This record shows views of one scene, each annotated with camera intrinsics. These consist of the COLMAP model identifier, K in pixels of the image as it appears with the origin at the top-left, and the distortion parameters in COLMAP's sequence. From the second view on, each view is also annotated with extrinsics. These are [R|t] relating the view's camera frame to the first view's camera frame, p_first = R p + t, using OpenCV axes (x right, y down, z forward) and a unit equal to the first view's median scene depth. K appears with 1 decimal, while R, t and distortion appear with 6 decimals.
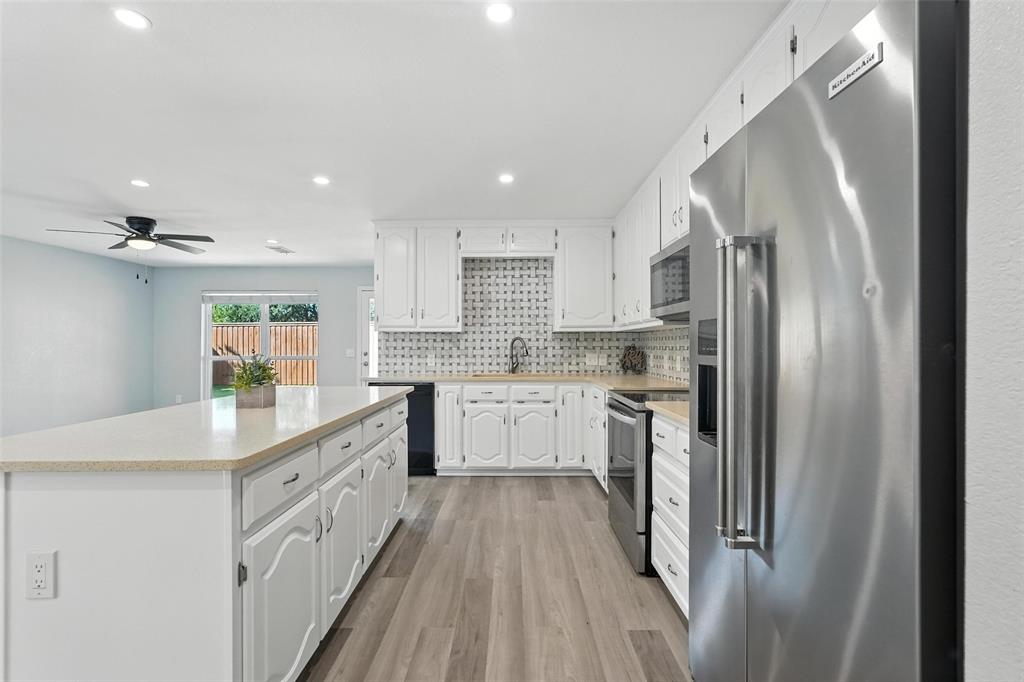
lens RADIAL K [[463.3, 0, 507.4], [0, 463.3, 341.3], [0, 0, 1]] dist [-0.010721, 0.000875]
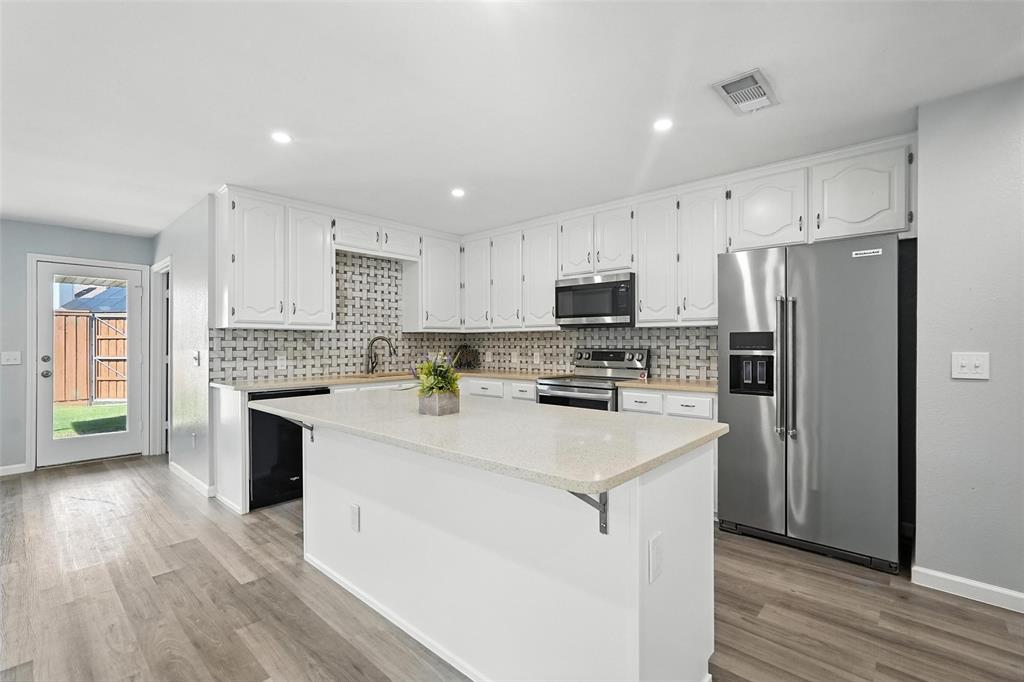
lens RADIAL K [[463.3, 0, 507.4], [0, 463.3, 341.3], [0, 0, 1]] dist [-0.010721, 0.000875]
pose [[0.668532, 0.003097, 0.743677, -0.520141], [-0.003972, 0.999992, -0.000594, 0.000387], [-0.743673, -0.002557, 0.668539, 0.124153]]
